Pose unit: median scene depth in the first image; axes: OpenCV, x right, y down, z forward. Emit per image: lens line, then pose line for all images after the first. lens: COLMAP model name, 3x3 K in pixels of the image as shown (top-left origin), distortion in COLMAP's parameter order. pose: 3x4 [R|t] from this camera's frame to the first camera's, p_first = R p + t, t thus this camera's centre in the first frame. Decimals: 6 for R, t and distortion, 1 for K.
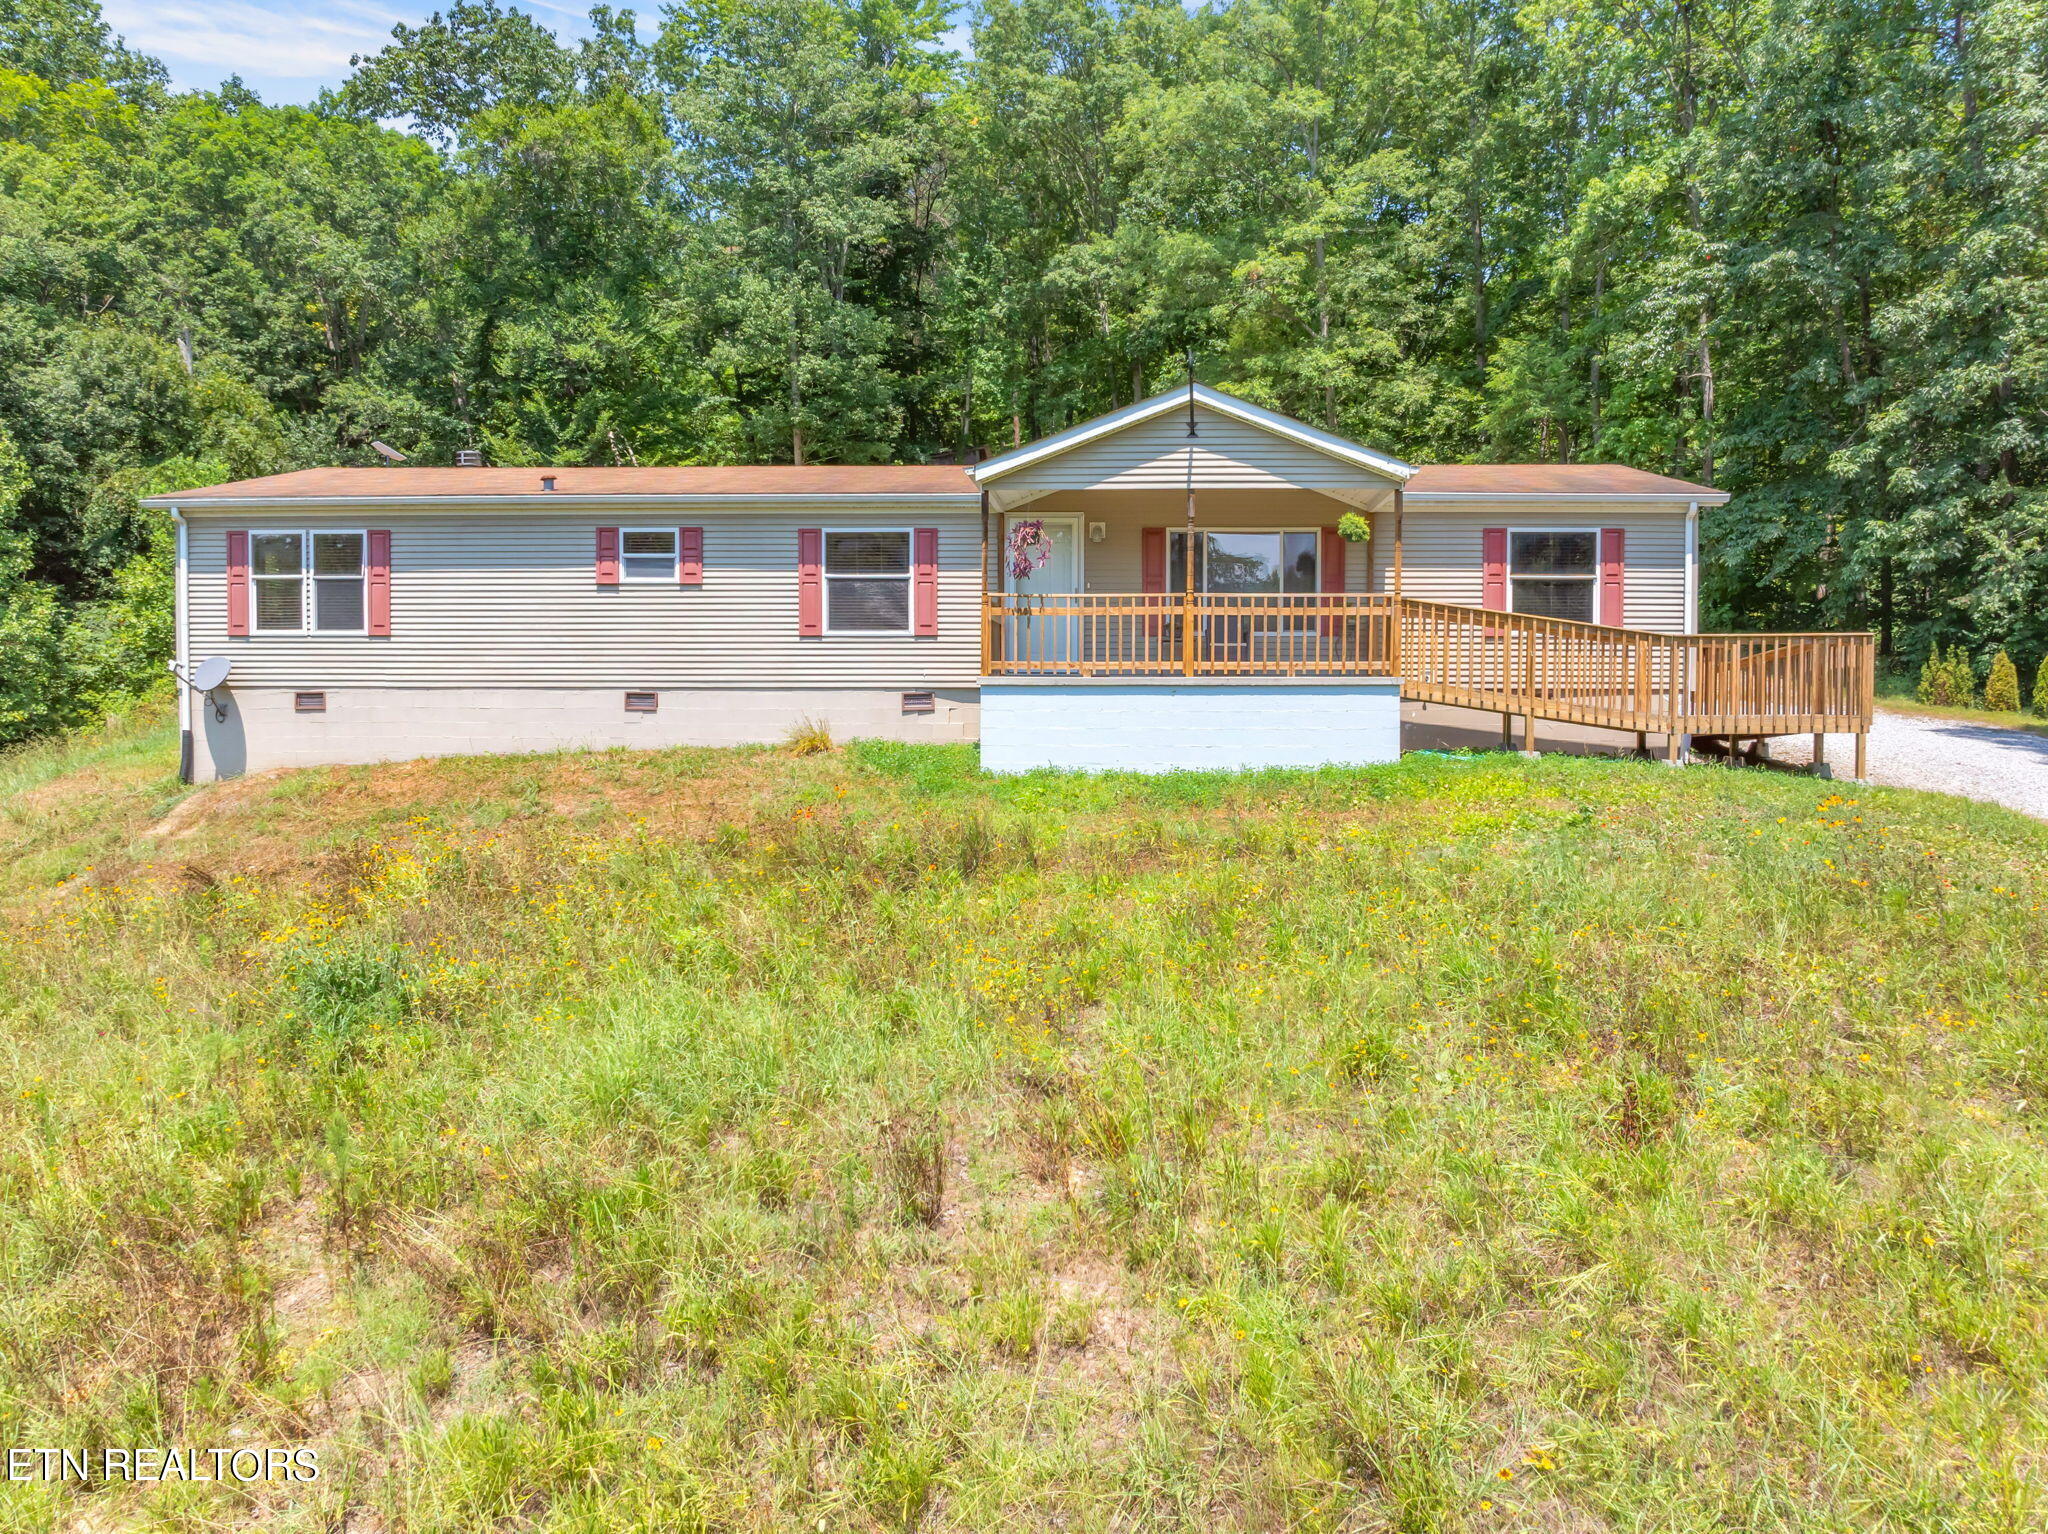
lens RADIAL K [[1487.5, 0, 1109.4], [0, 1487.5, 765.2], [0, 0, 1]] dist [-0.040445, -0.002157]
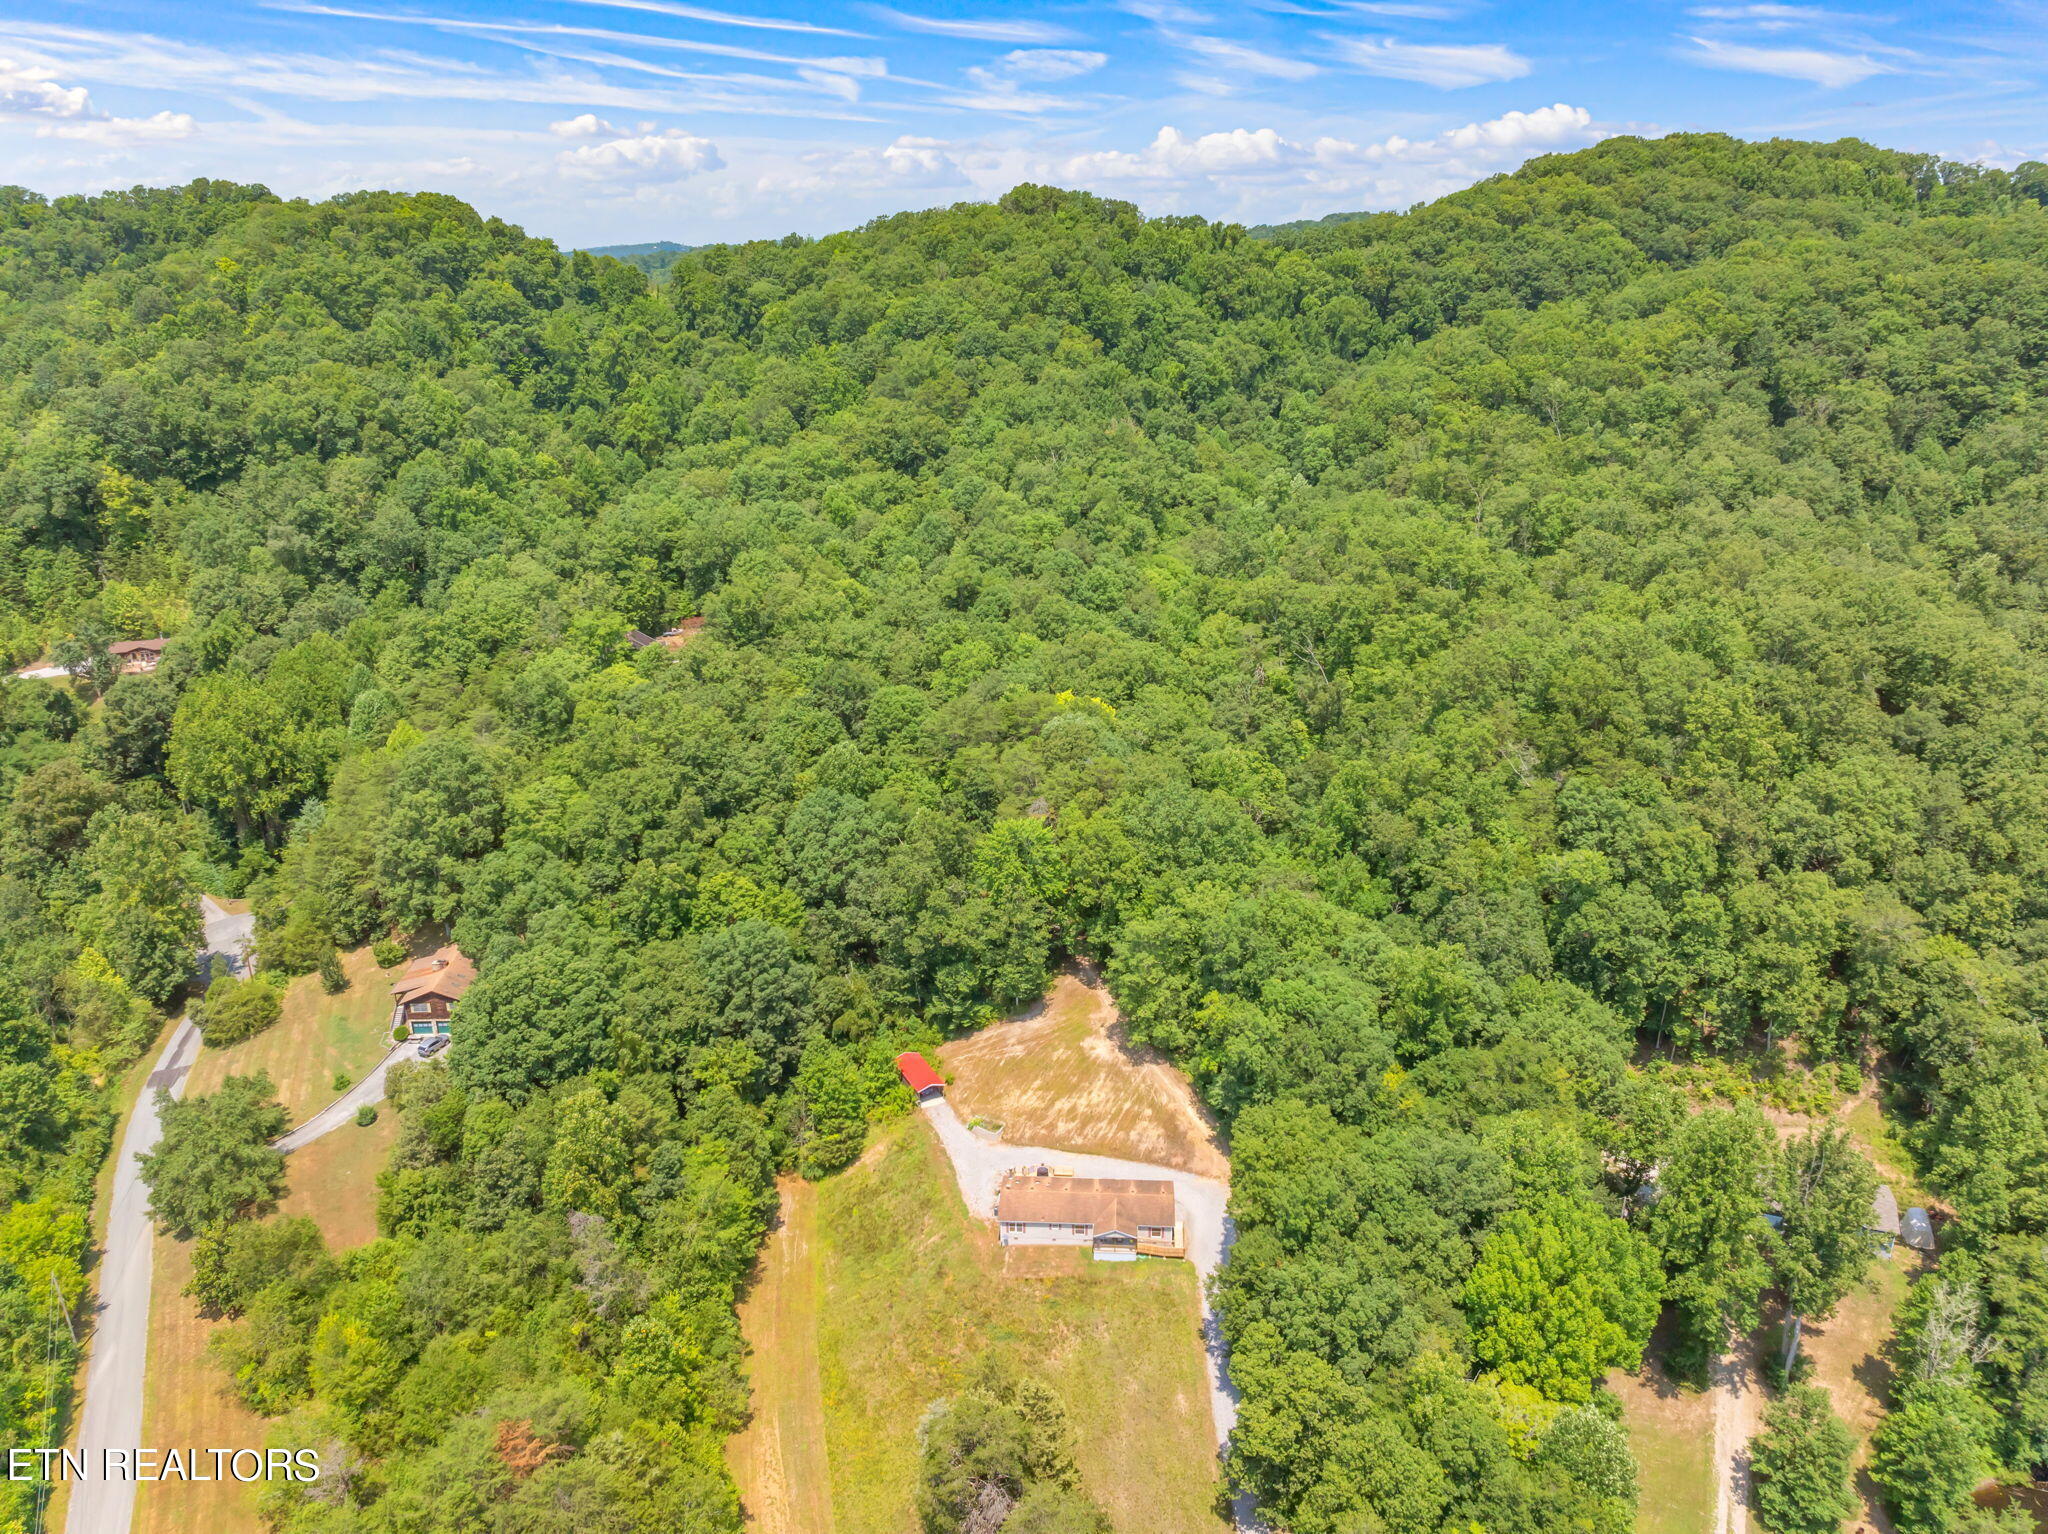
lens RADIAL K [[1422.8, 0, 1035.7], [0, 1422.8, 767.2], [0, 0, 1]] dist [-0.034900, -0.003537]
pose [[0.999040, 0.005885, -0.043415, -0.029173], [0.007245, 0.955101, 0.296191, -2.060156], [0.043209, -0.296221, 0.954141, -2.456105]]
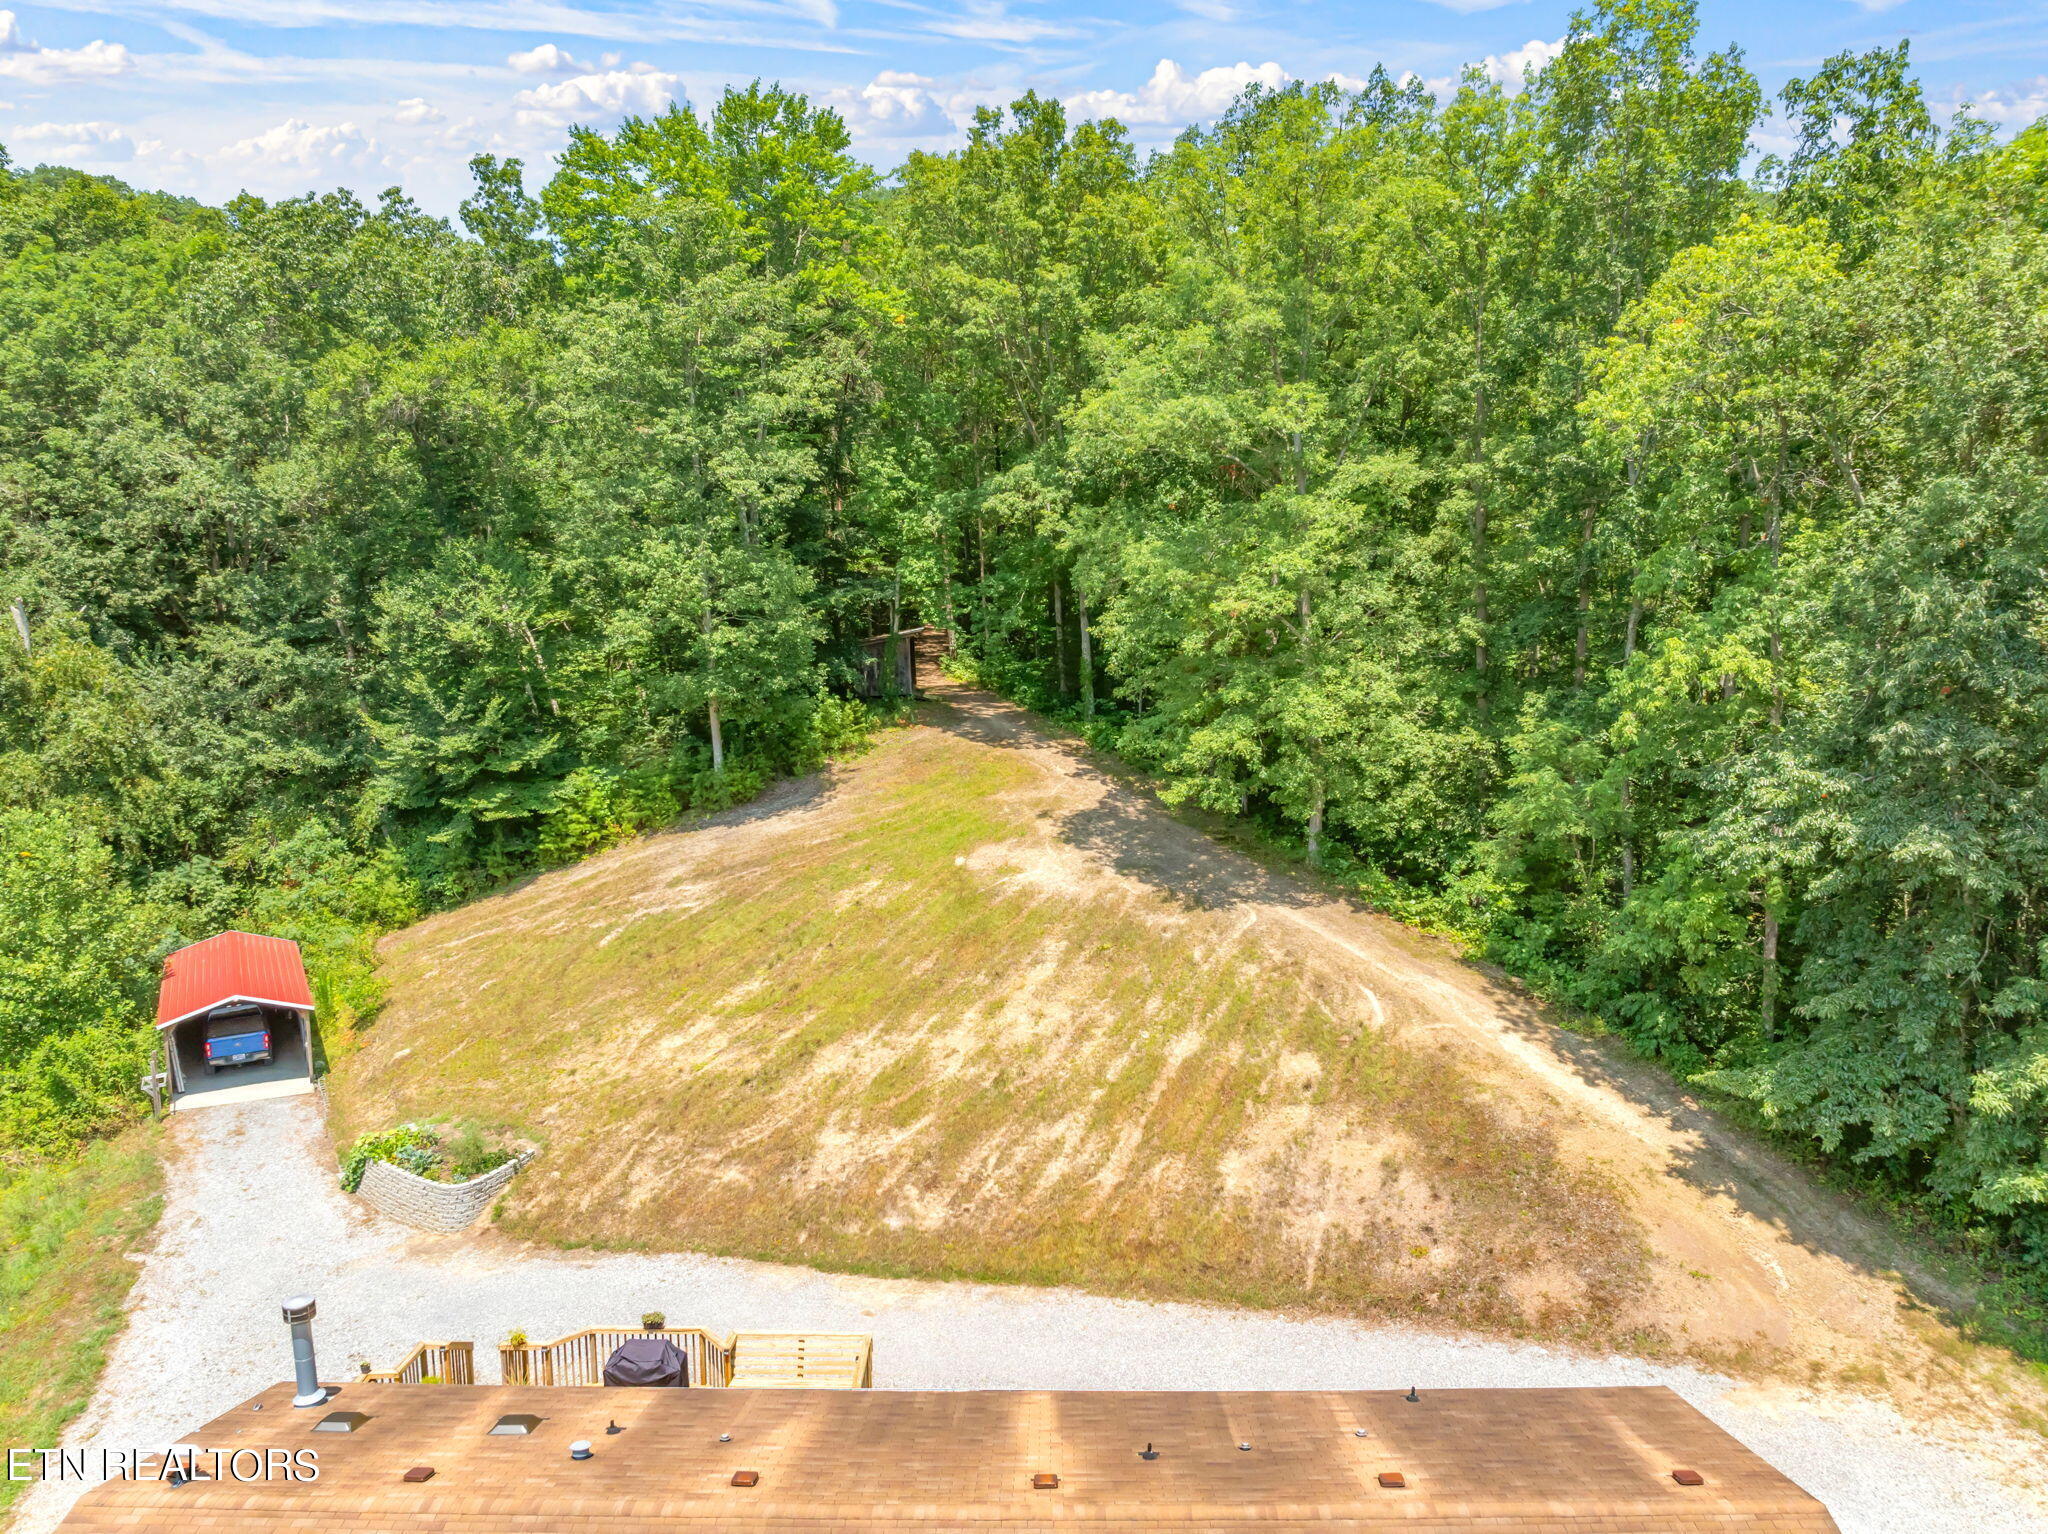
lens RADIAL K [[1432.4, 0, 1035.1], [0, 1432.4, 768.0], [0, 0, 1]] dist [-0.040832, -0.001330]
pose [[0.999920, -0.008595, 0.009244, -0.027179], [0.007851, 0.996939, 0.077784, -0.292251], [-0.009884, -0.077706, 0.996927, 0.153599]]
